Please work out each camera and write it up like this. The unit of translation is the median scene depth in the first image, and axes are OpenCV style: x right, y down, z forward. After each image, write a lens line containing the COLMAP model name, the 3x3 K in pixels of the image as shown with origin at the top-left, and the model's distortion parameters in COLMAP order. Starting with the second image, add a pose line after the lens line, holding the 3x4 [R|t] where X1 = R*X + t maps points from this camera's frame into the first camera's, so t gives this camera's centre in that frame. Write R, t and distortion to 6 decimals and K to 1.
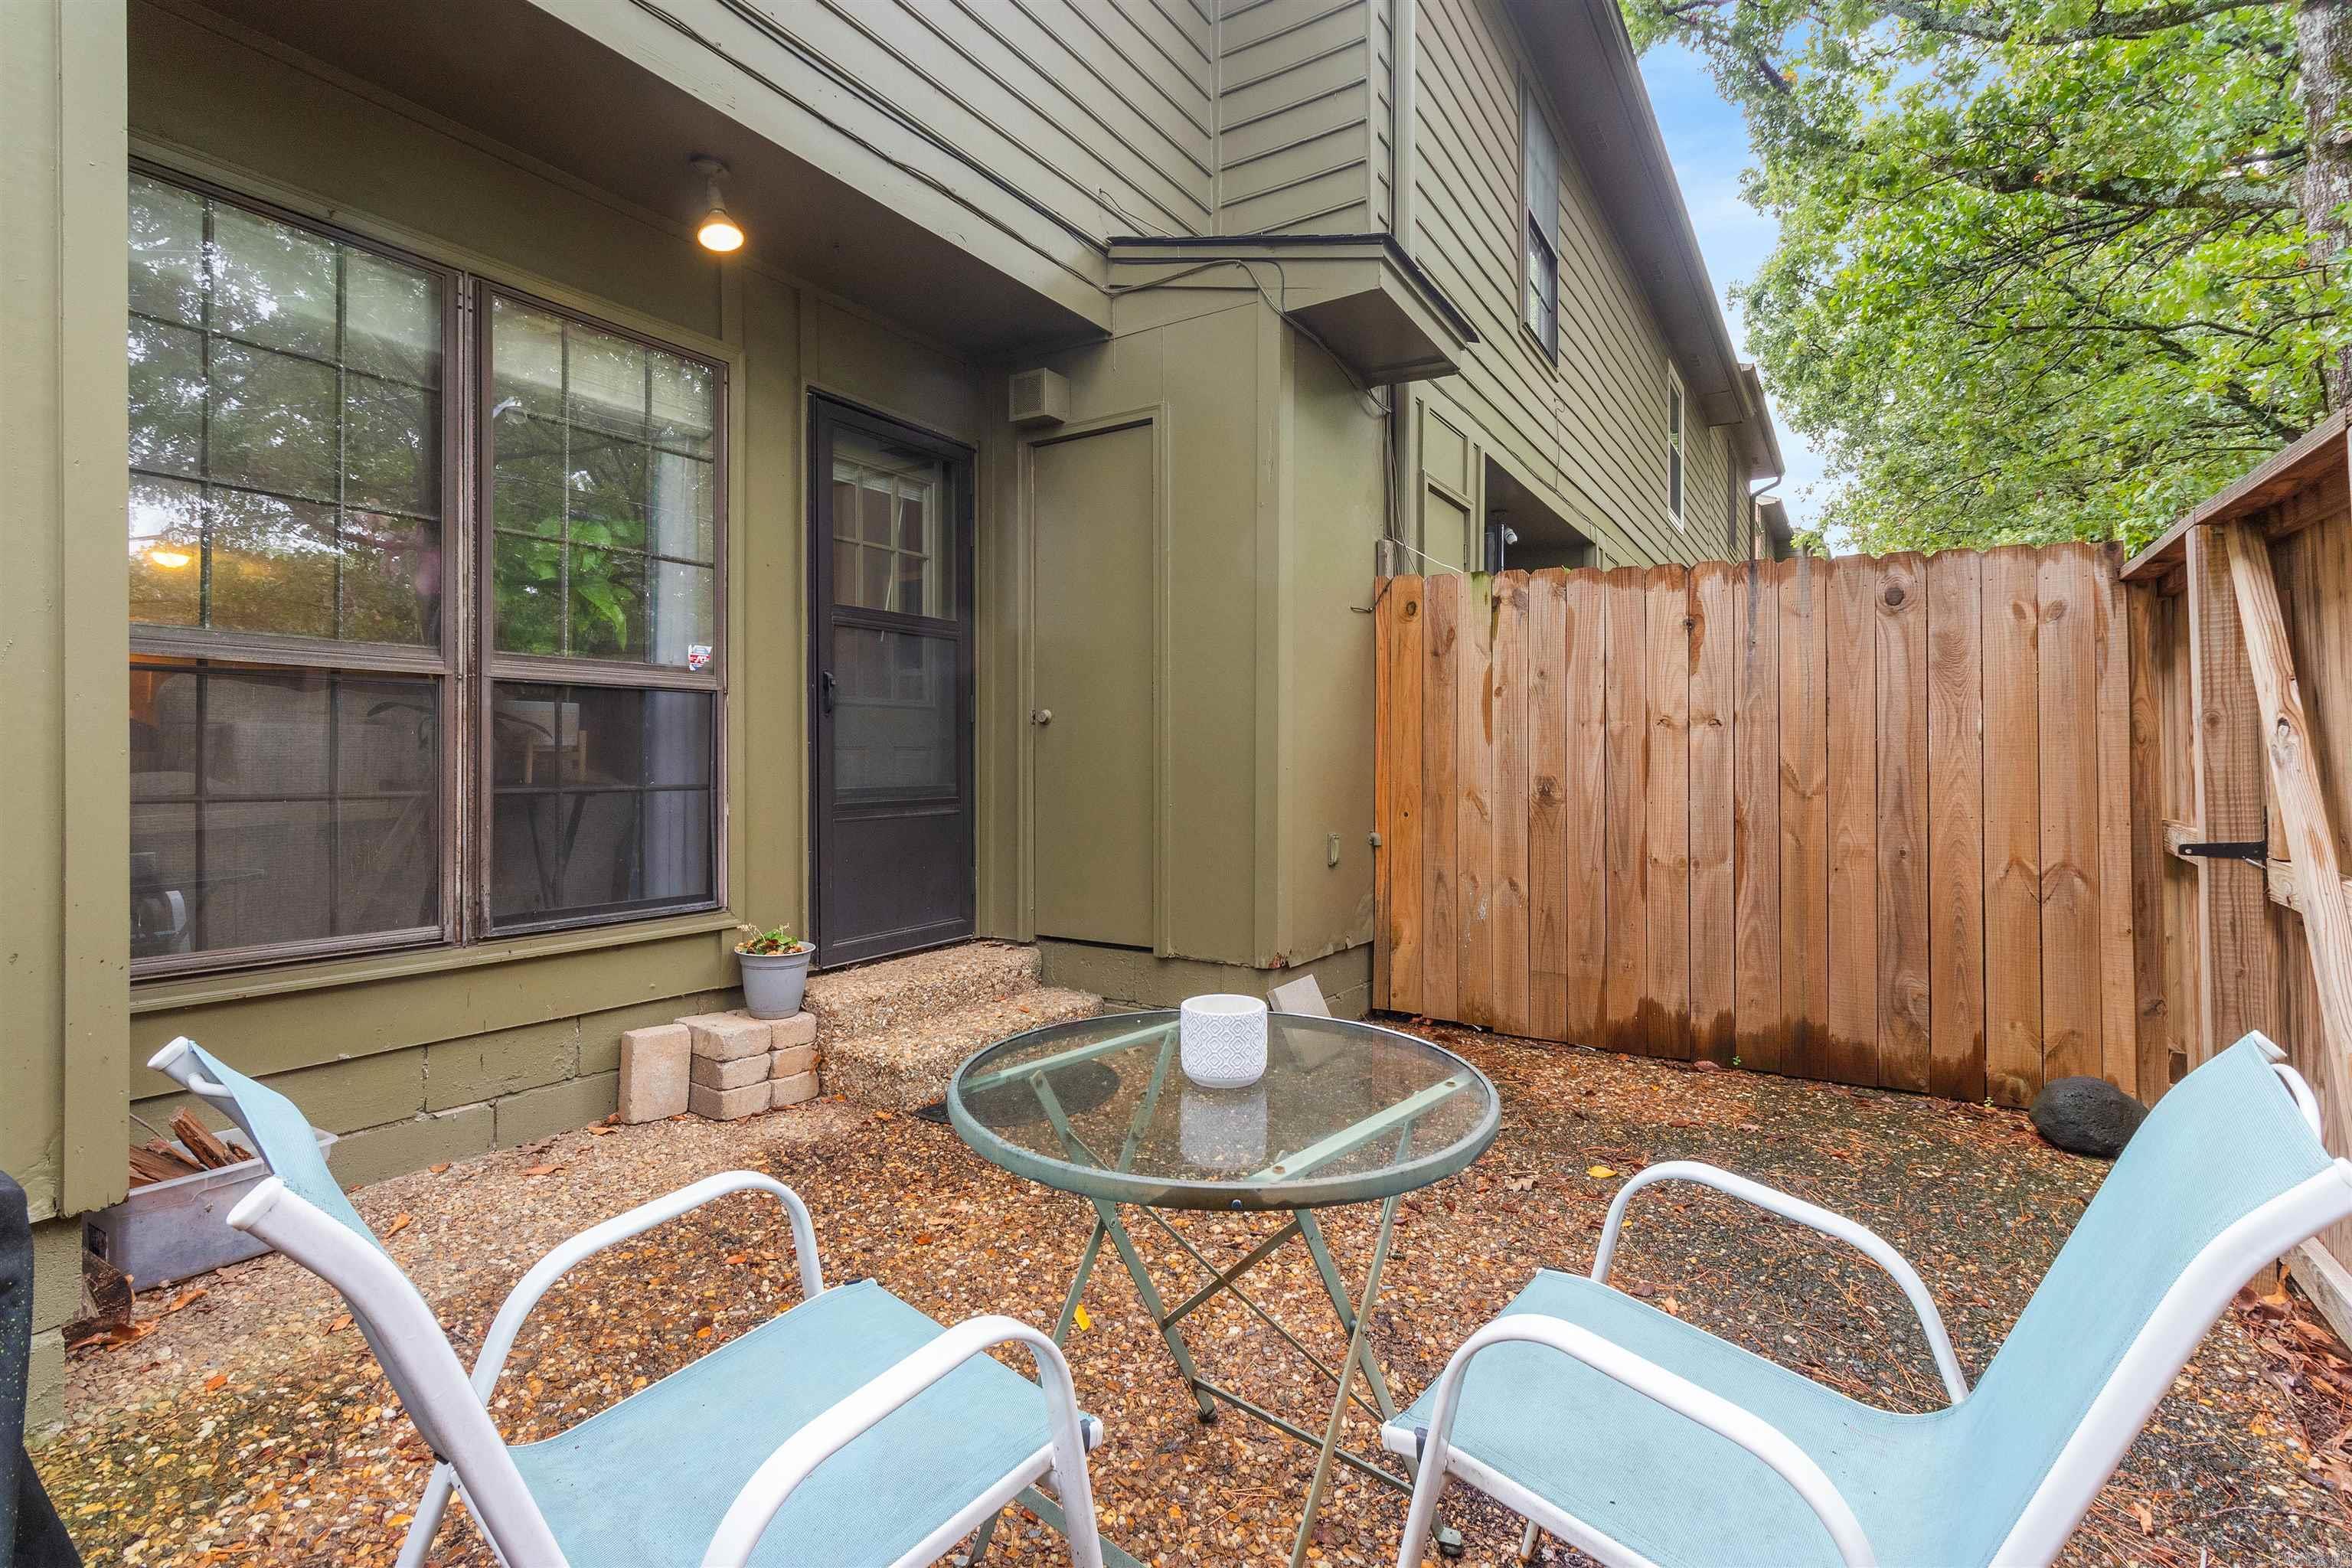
lens RADIAL K [[1074.5, 0, 1187.6], [0, 1074.5, 763.0], [0, 0, 1]] dist [0.002088, 0.000190]
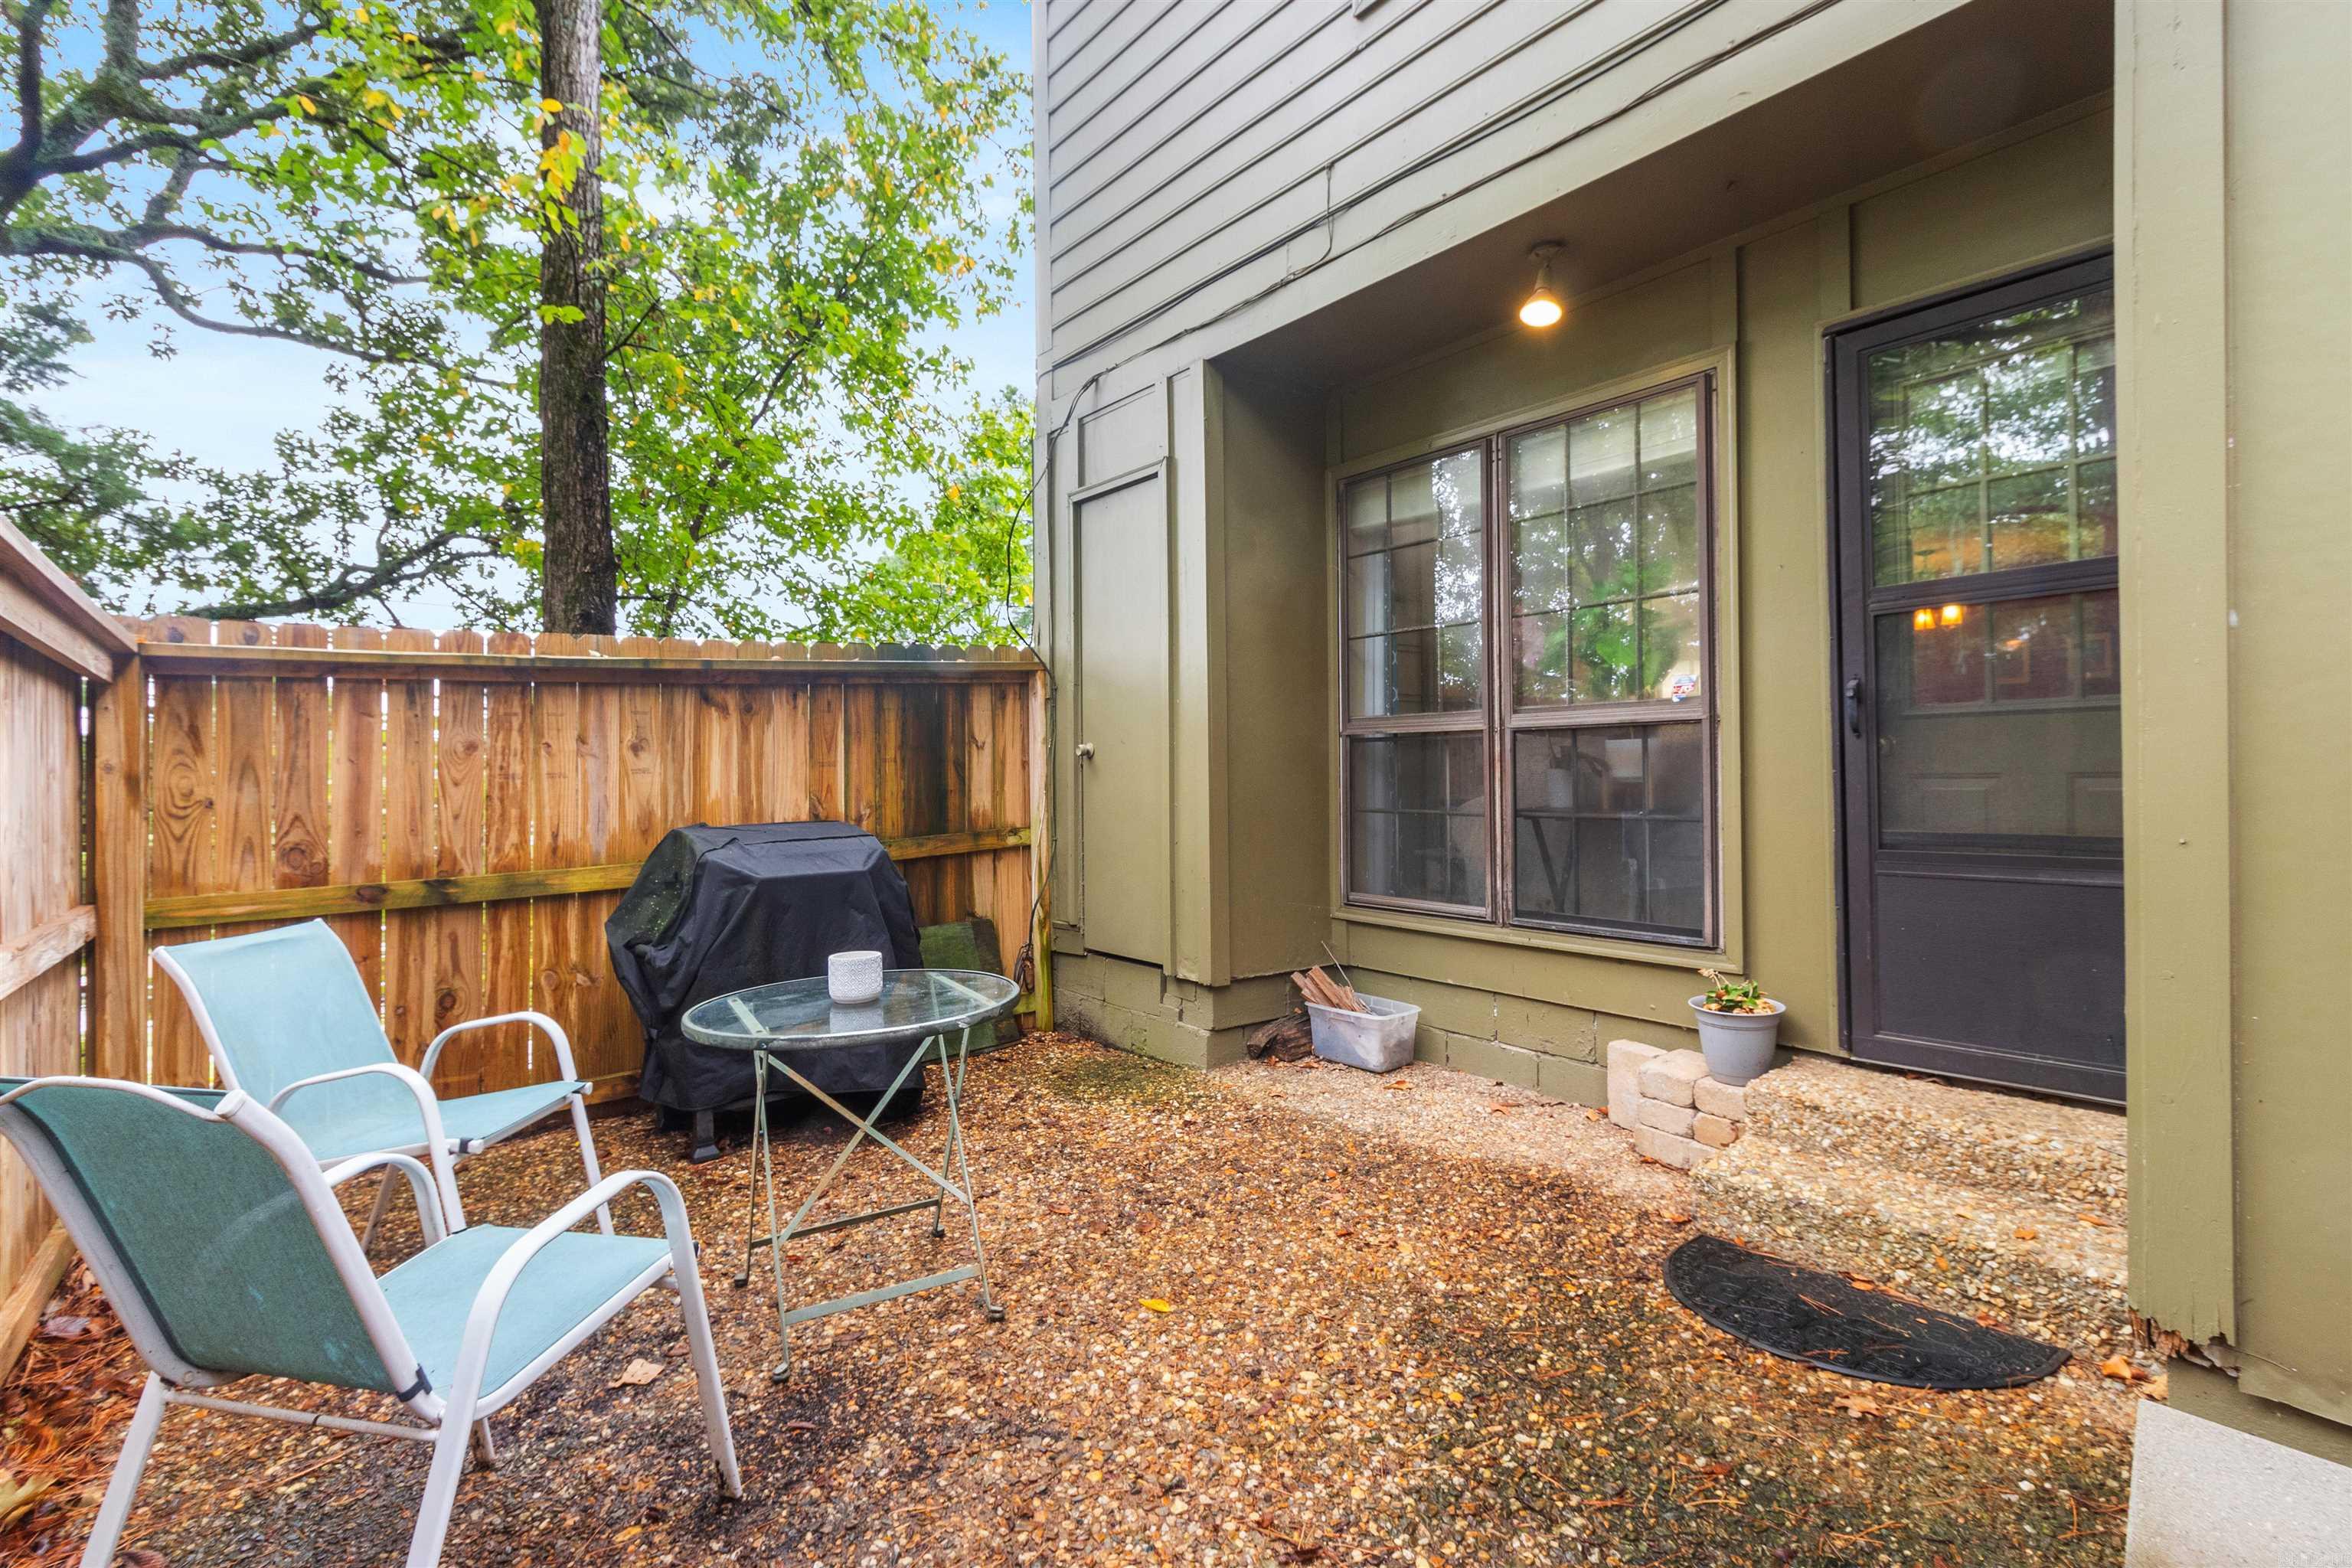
lens RADIAL K [[1115.8, 0, 1175.1], [0, 1115.8, 763.6], [0, 0, 1]] dist [-0.001527, -0.000668]
pose [[-0.343721, -0.000108, -0.939072, 0.681312], [0.012224, 0.999915, -0.004589, -0.030208], [0.938992, -0.013056, -0.343690, 0.938286]]
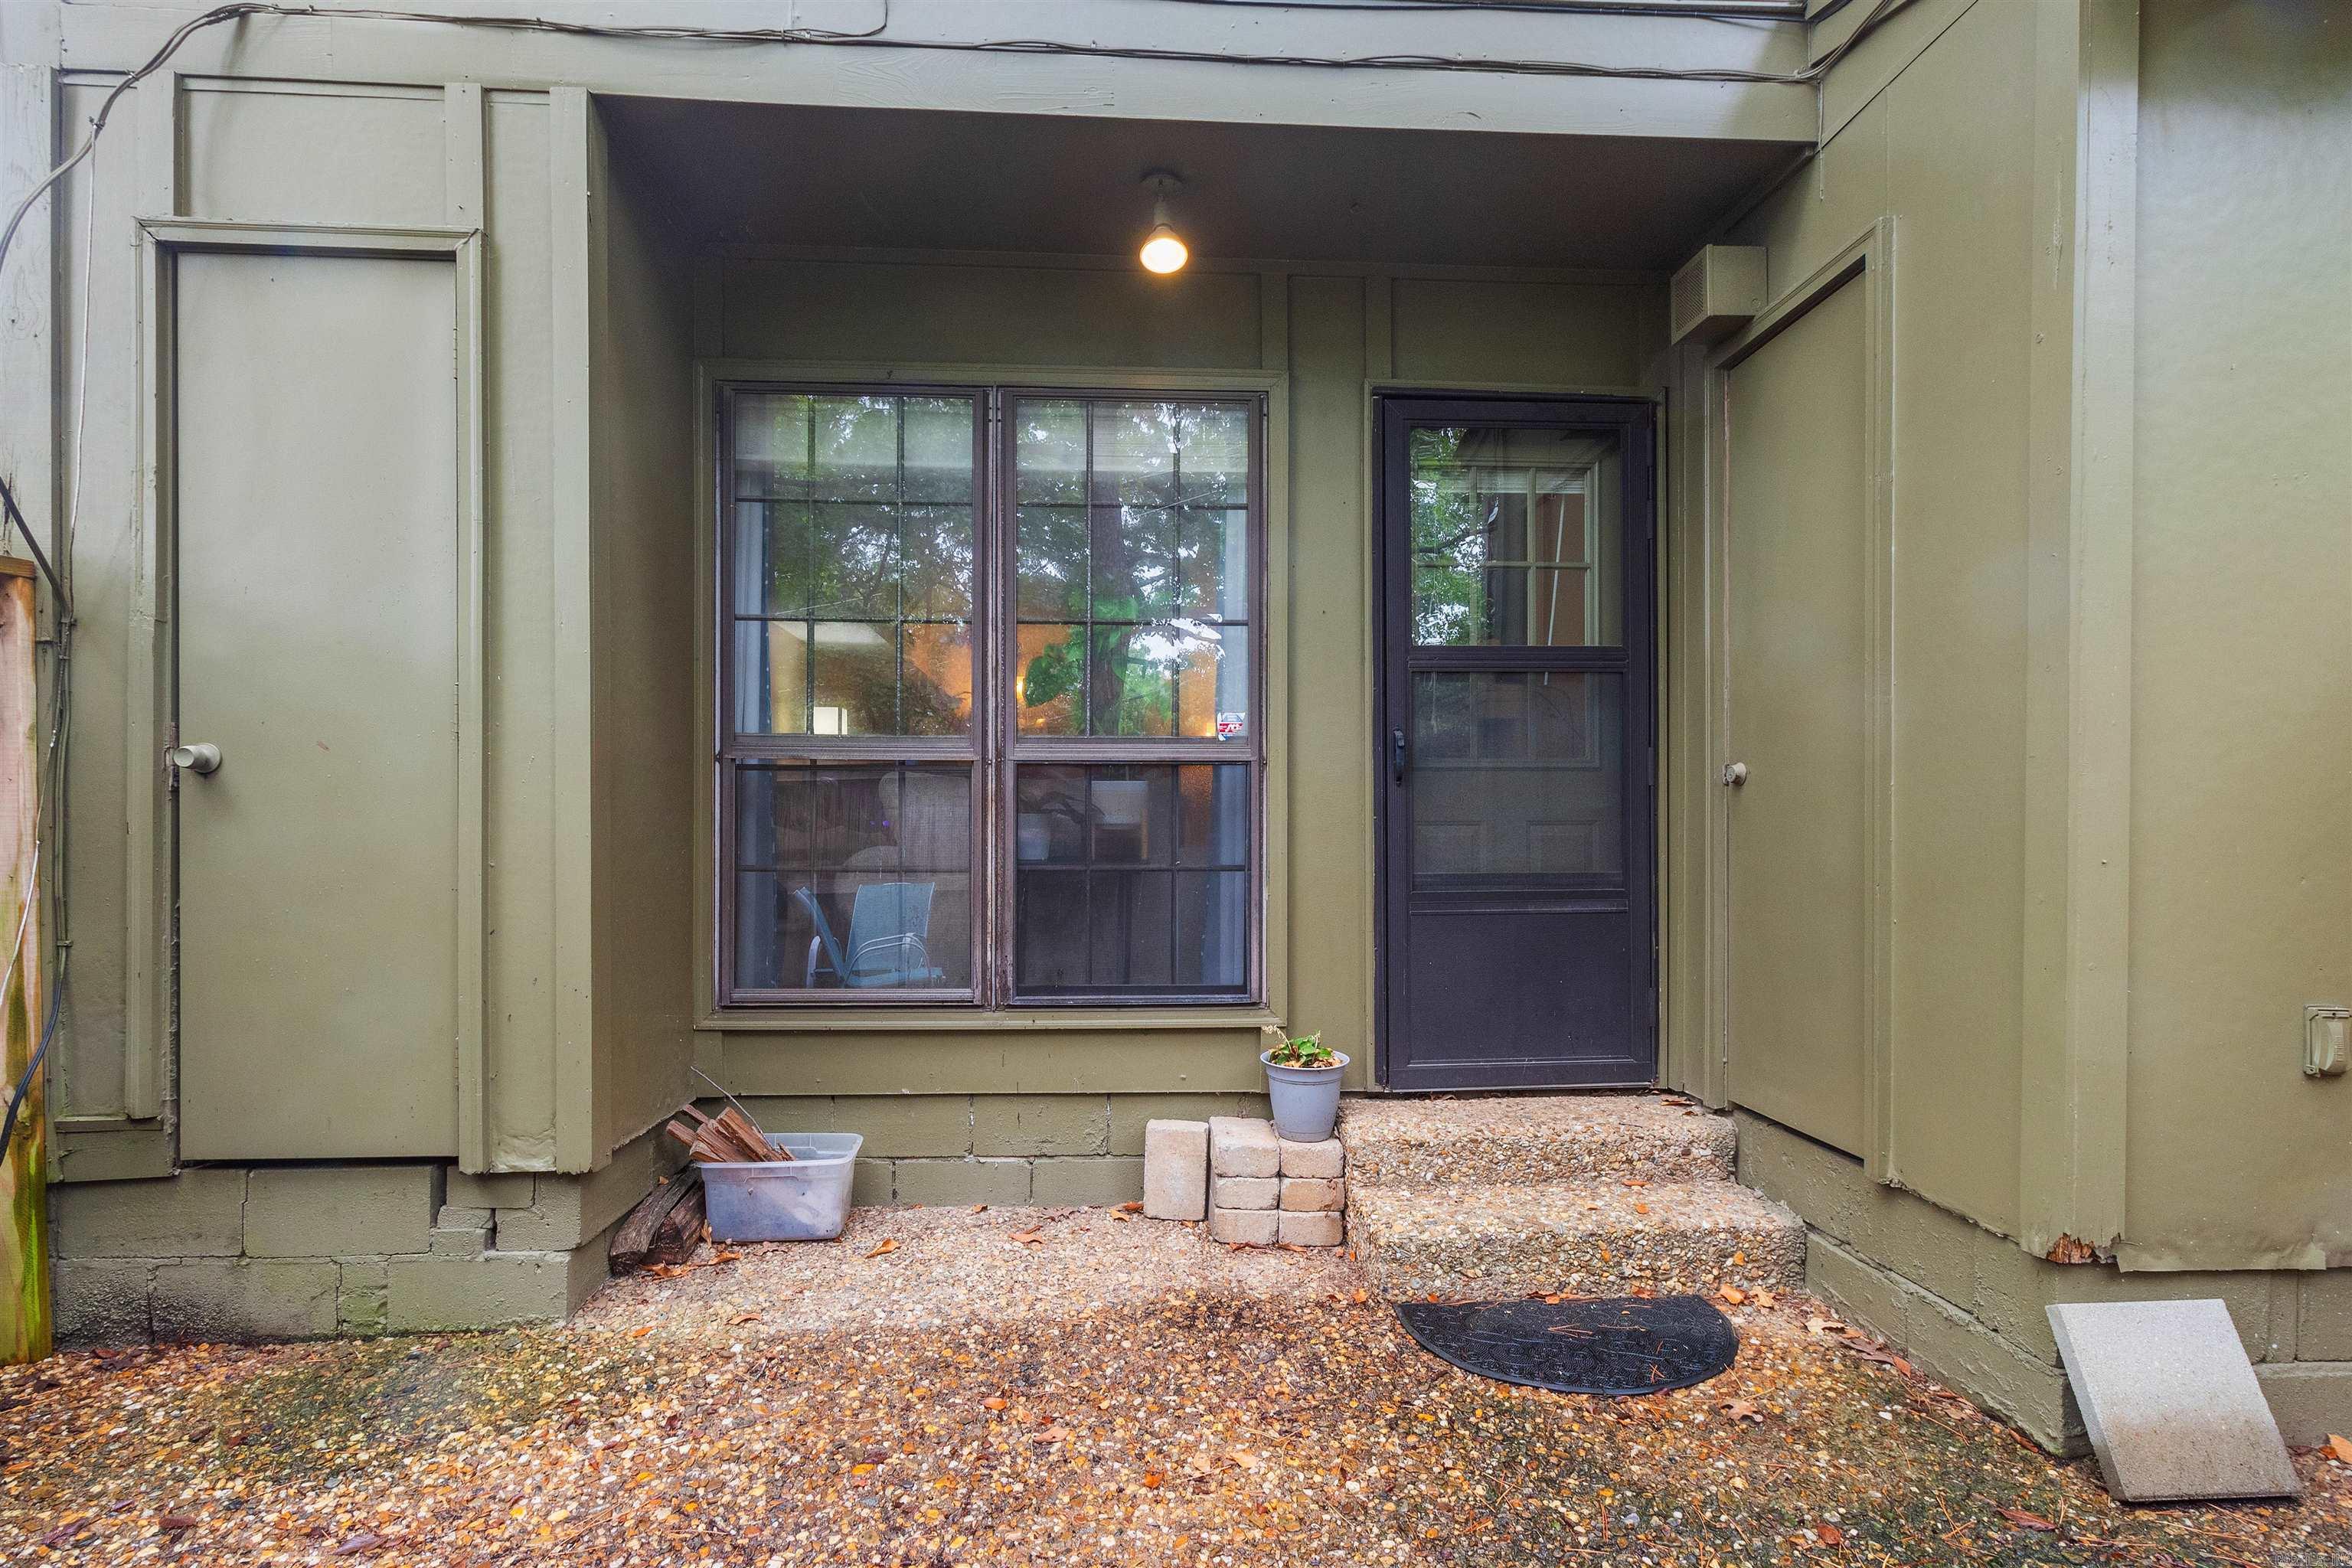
lens RADIAL K [[1136.3, 0, 1181.8], [0, 1136.3, 837.3], [0, 0, 1]] dist [-0.002393, 0.000494]
pose [[0.582991, 0.008977, -0.812429, 0.312070], [-0.002470, 0.999954, 0.009276, -0.012715], [0.812475, -0.003401, 0.582986, 0.416614]]
